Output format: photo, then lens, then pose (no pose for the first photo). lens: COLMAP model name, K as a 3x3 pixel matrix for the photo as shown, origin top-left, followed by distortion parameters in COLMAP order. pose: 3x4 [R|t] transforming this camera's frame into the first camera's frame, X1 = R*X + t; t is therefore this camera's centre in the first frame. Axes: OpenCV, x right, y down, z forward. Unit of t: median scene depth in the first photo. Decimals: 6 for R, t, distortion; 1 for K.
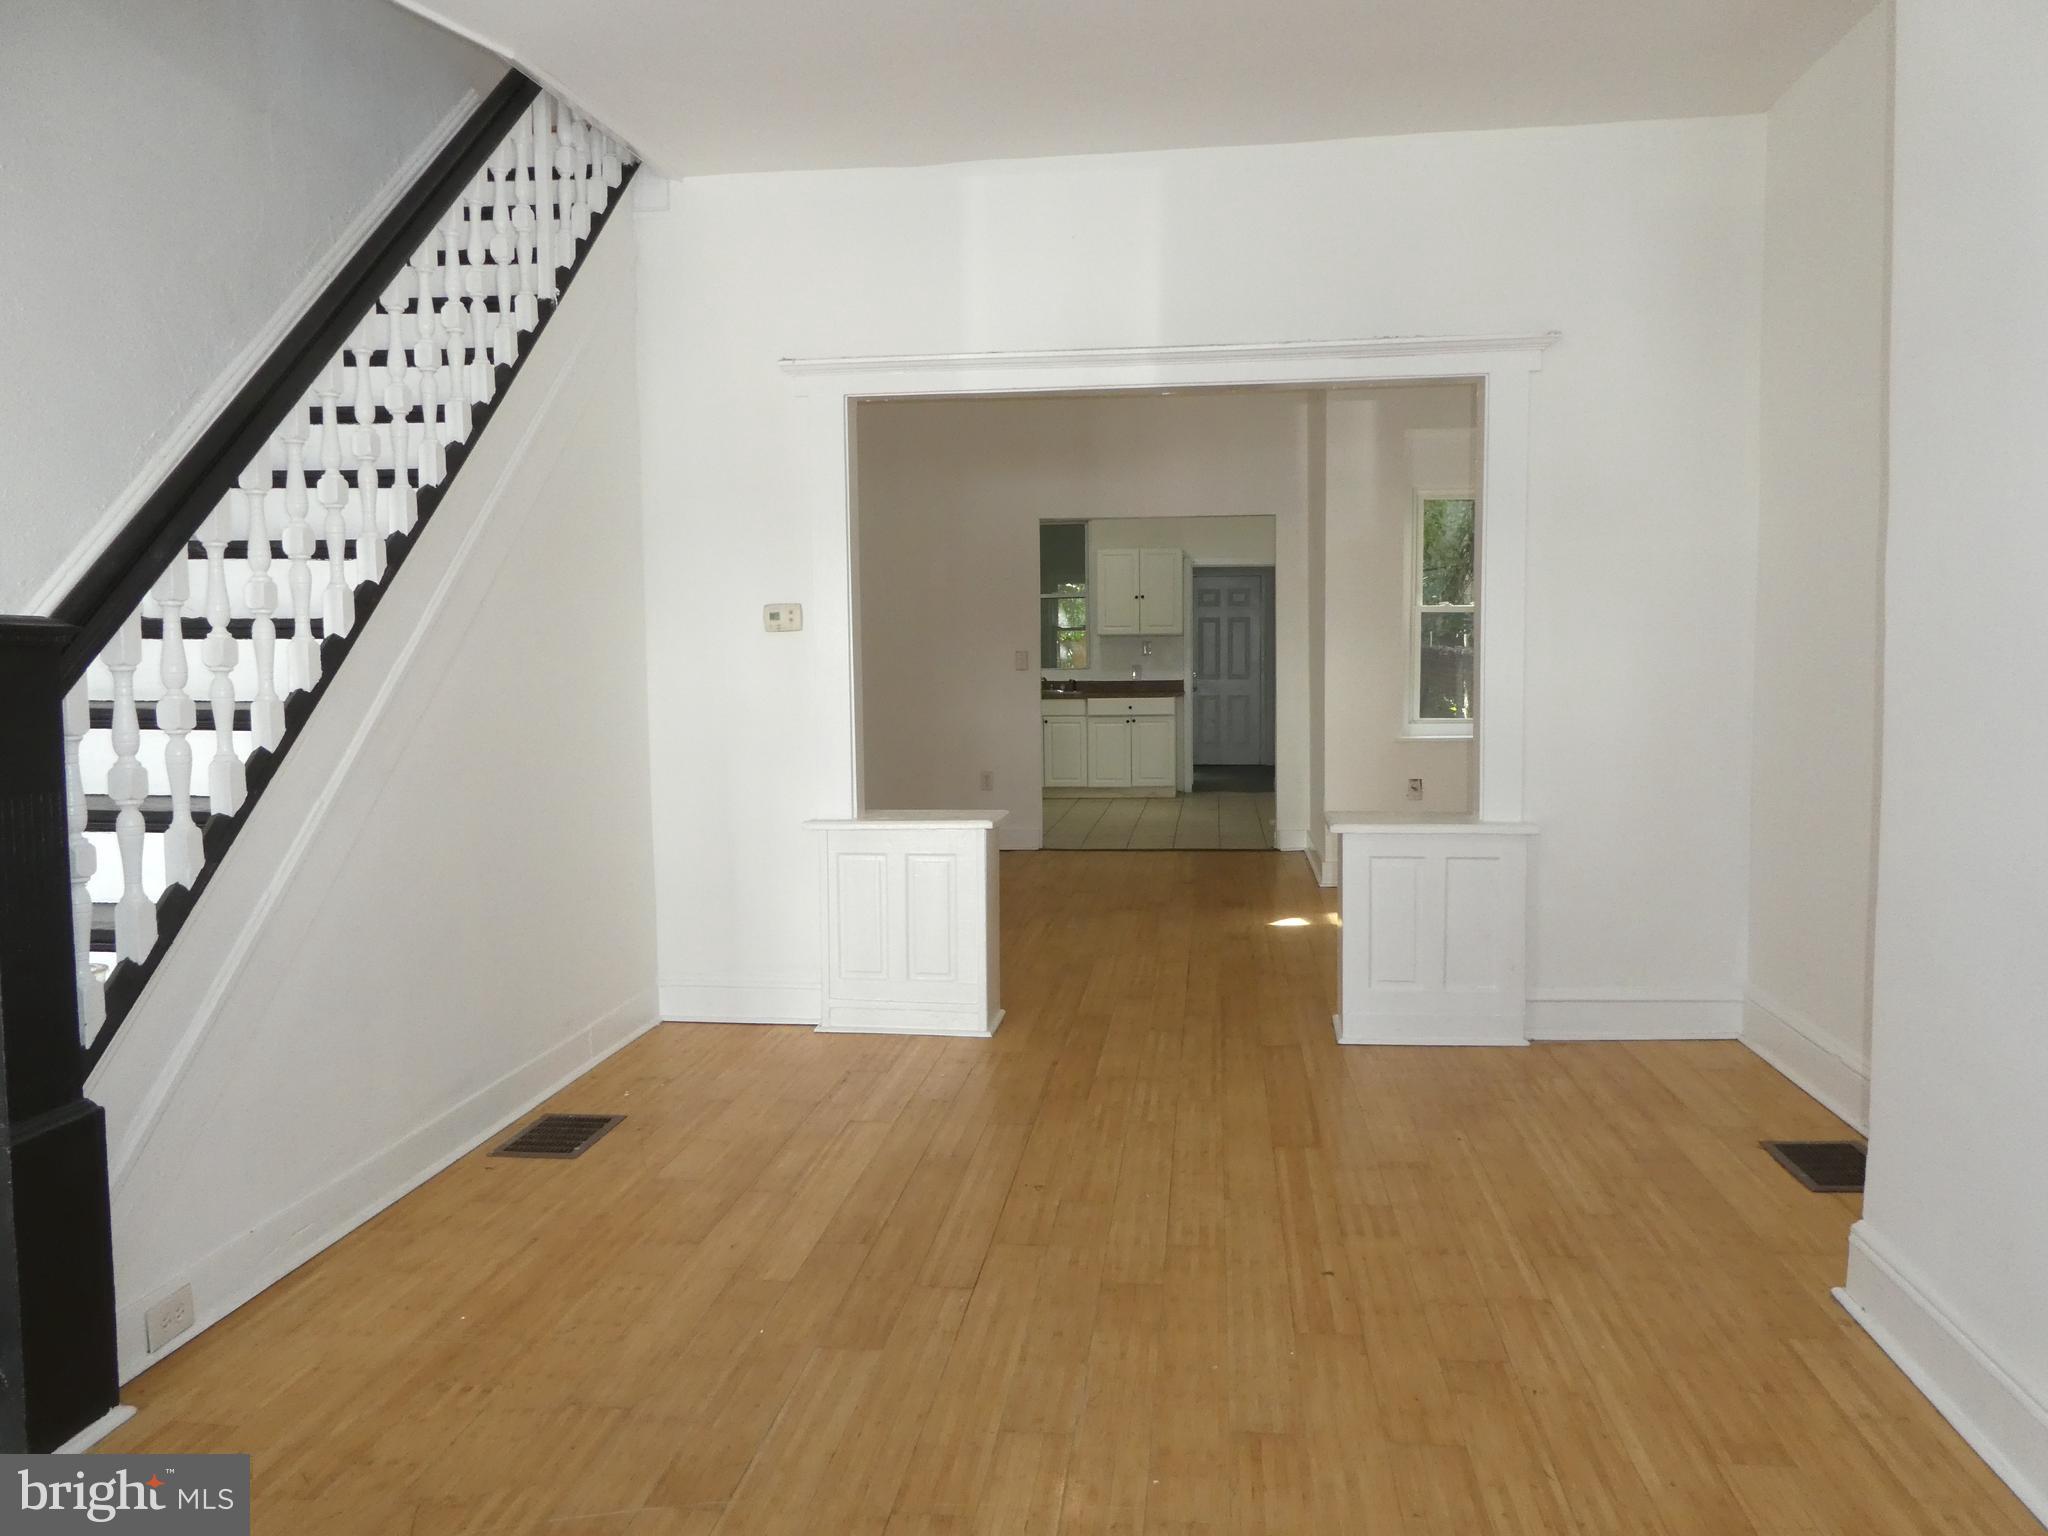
lens RADIAL K [[1467.0, 0, 1031.3], [0, 1467.0, 766.5], [0, 0, 1]] dist [-0.036191, 0.033154]
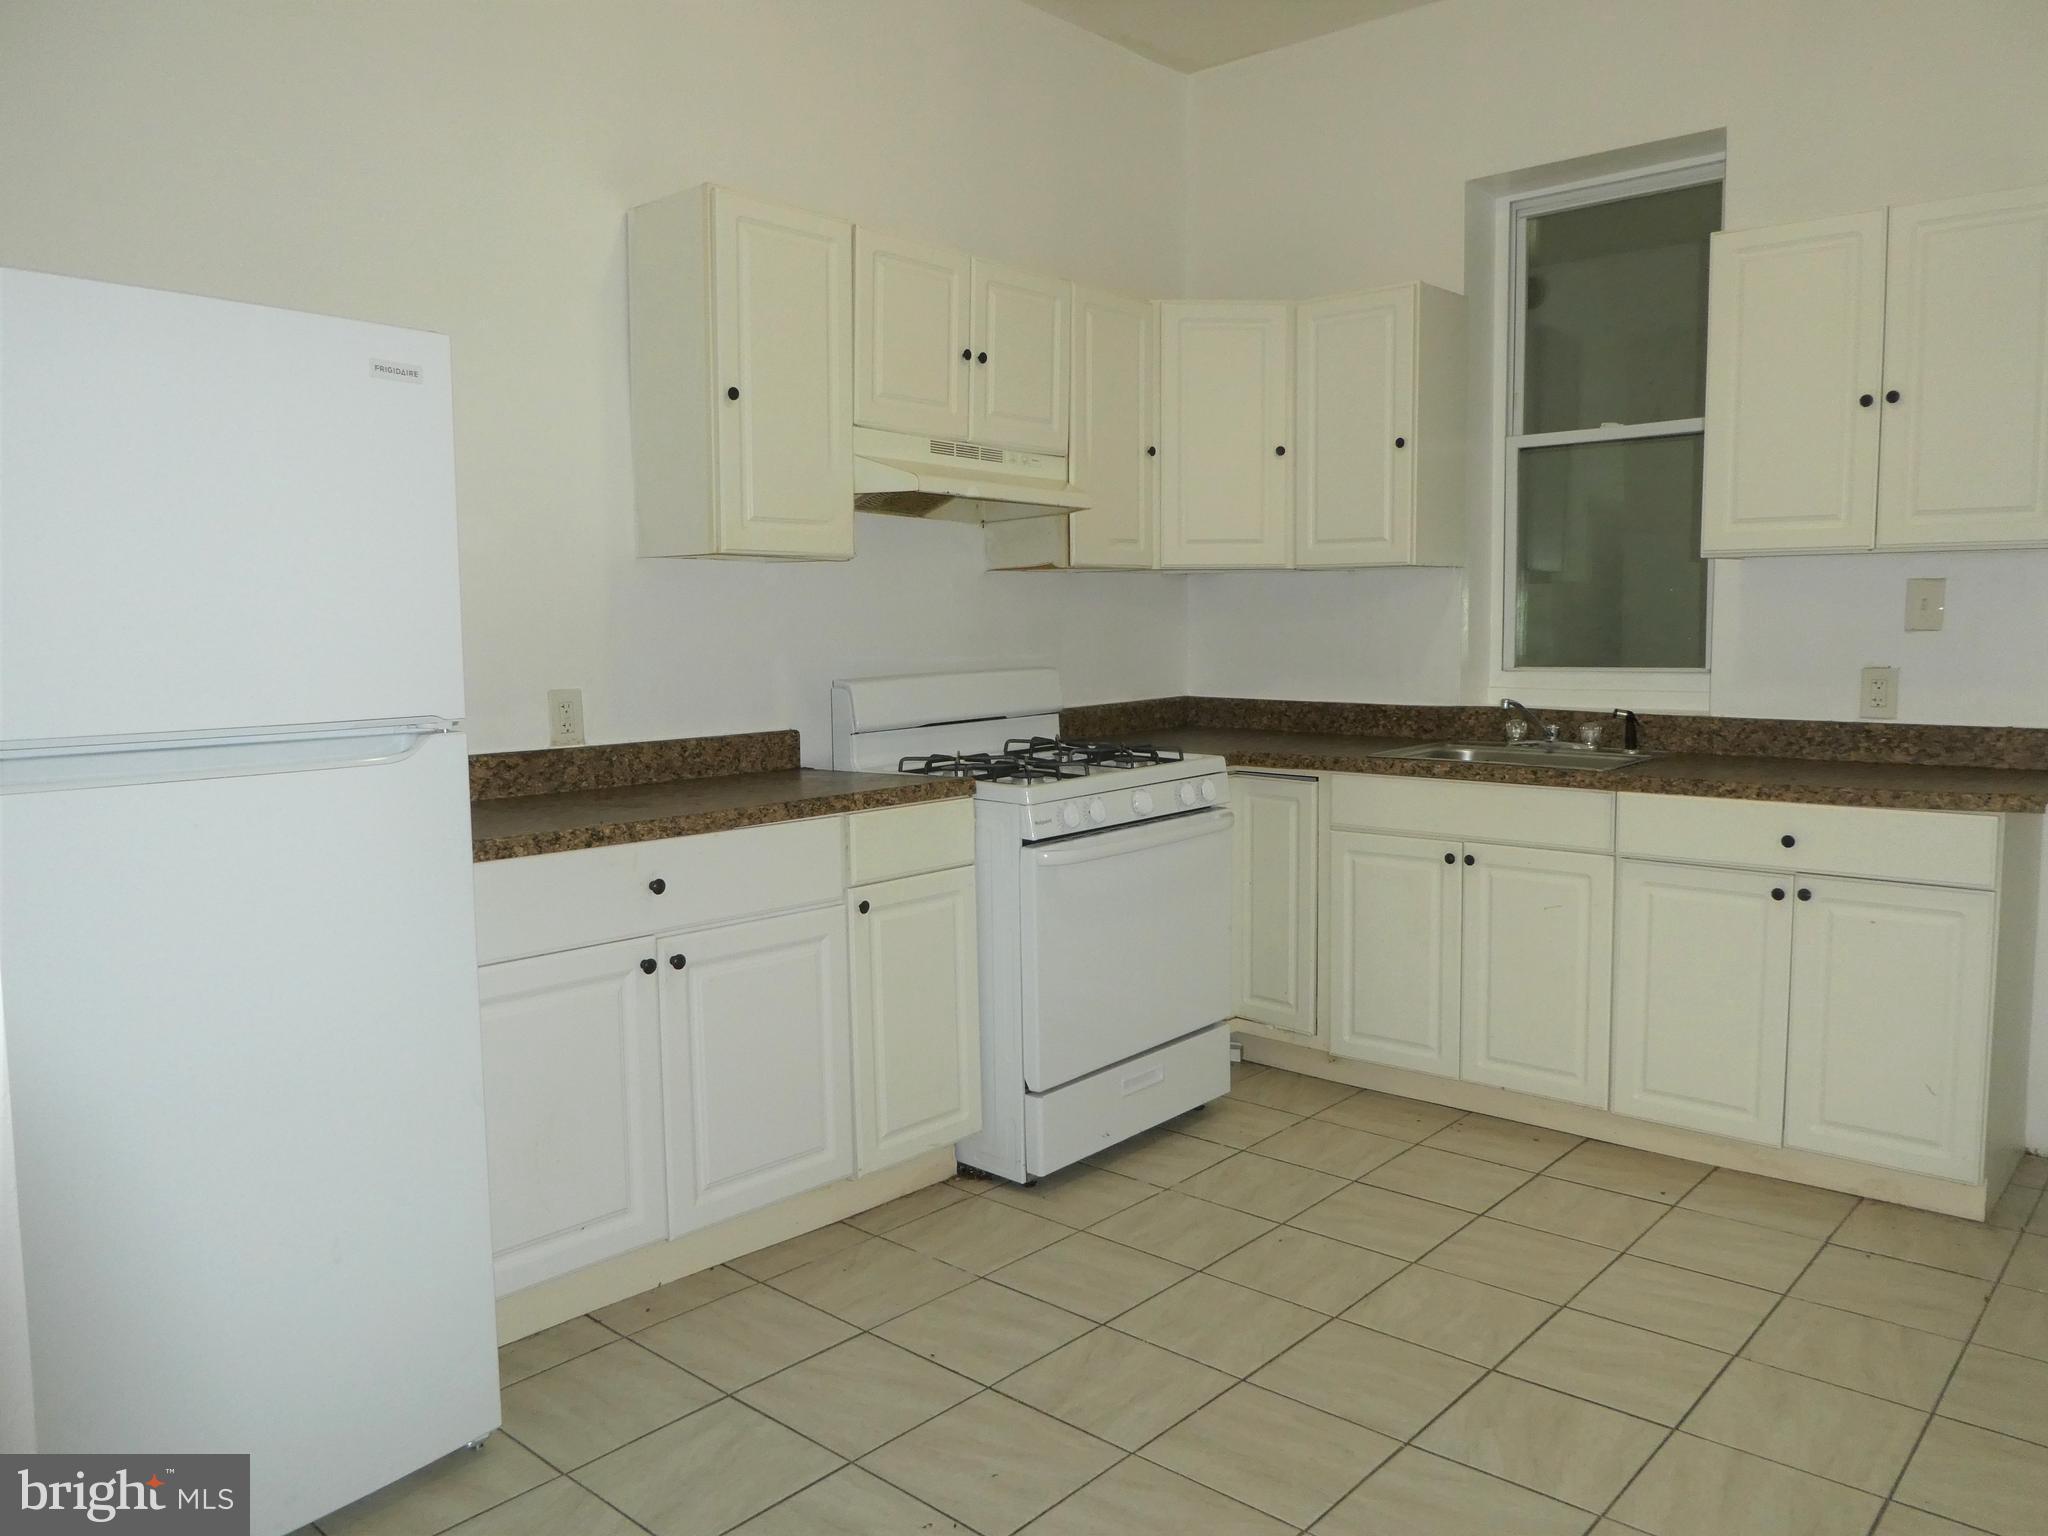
lens RADIAL K [[1456.2, 0, 1024.0], [0, 1456.2, 768.0], [0, 0, 1]] dist [-0.038429, 0.004106]
pose [[0.816364, 0.062908, -0.574101, 0.329591], [-0.047499, 0.997996, 0.041814, -0.184741], [0.575581, -0.006866, 0.817716, 2.368883]]
